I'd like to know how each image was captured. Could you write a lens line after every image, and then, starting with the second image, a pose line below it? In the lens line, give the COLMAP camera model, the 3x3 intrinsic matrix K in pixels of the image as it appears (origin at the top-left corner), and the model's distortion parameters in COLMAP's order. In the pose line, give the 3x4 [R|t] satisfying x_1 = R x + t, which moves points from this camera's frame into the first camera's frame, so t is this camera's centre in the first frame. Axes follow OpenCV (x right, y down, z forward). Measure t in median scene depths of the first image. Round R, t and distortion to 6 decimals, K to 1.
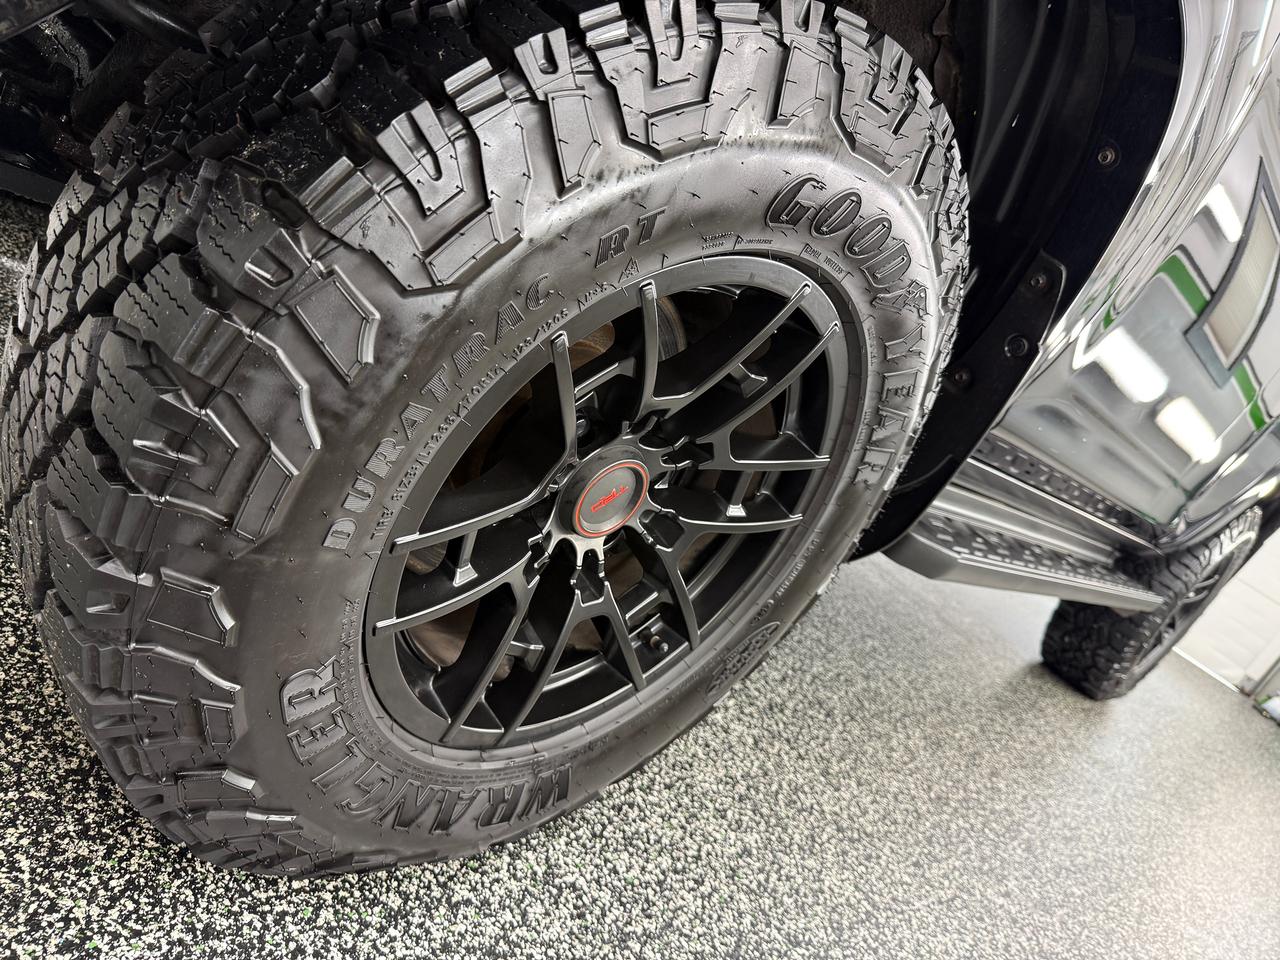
lens RADIAL K [[888.8, 0, 639.4], [0, 888.8, 484.8], [0, 0, 1]] dist [-0.024500, -0.003663]
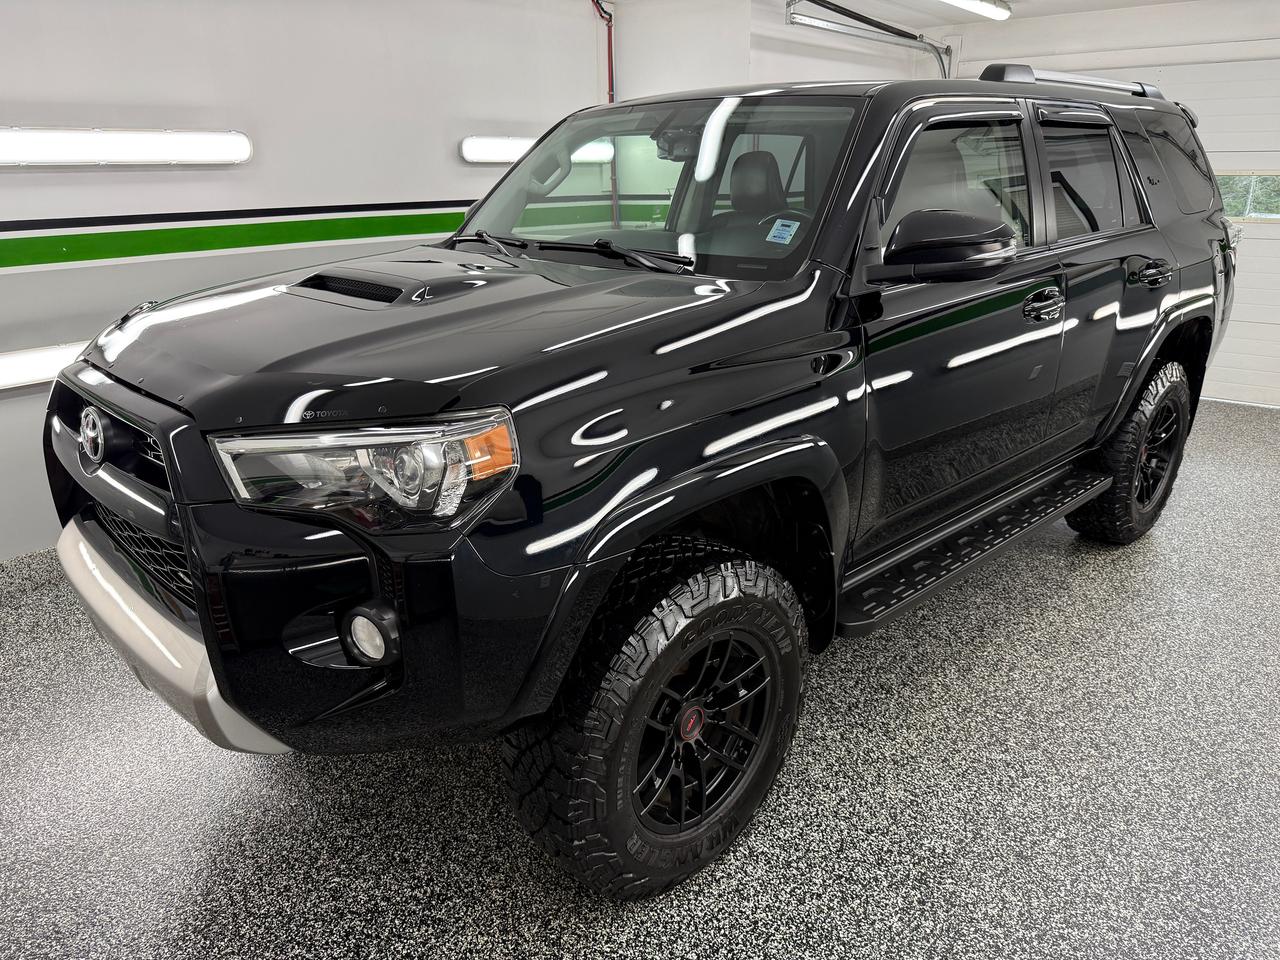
lens RADIAL K [[888.8, 0, 640.3], [0, 888.8, 475.7], [0, 0, 1]] dist [-0.024500, -0.003663]
pose [[0.854388, -0.485672, -0.184780, 0.543935], [0.490359, 0.871228, -0.022590, -0.512371], [0.171957, -0.071308, 0.982520, -1.259748]]
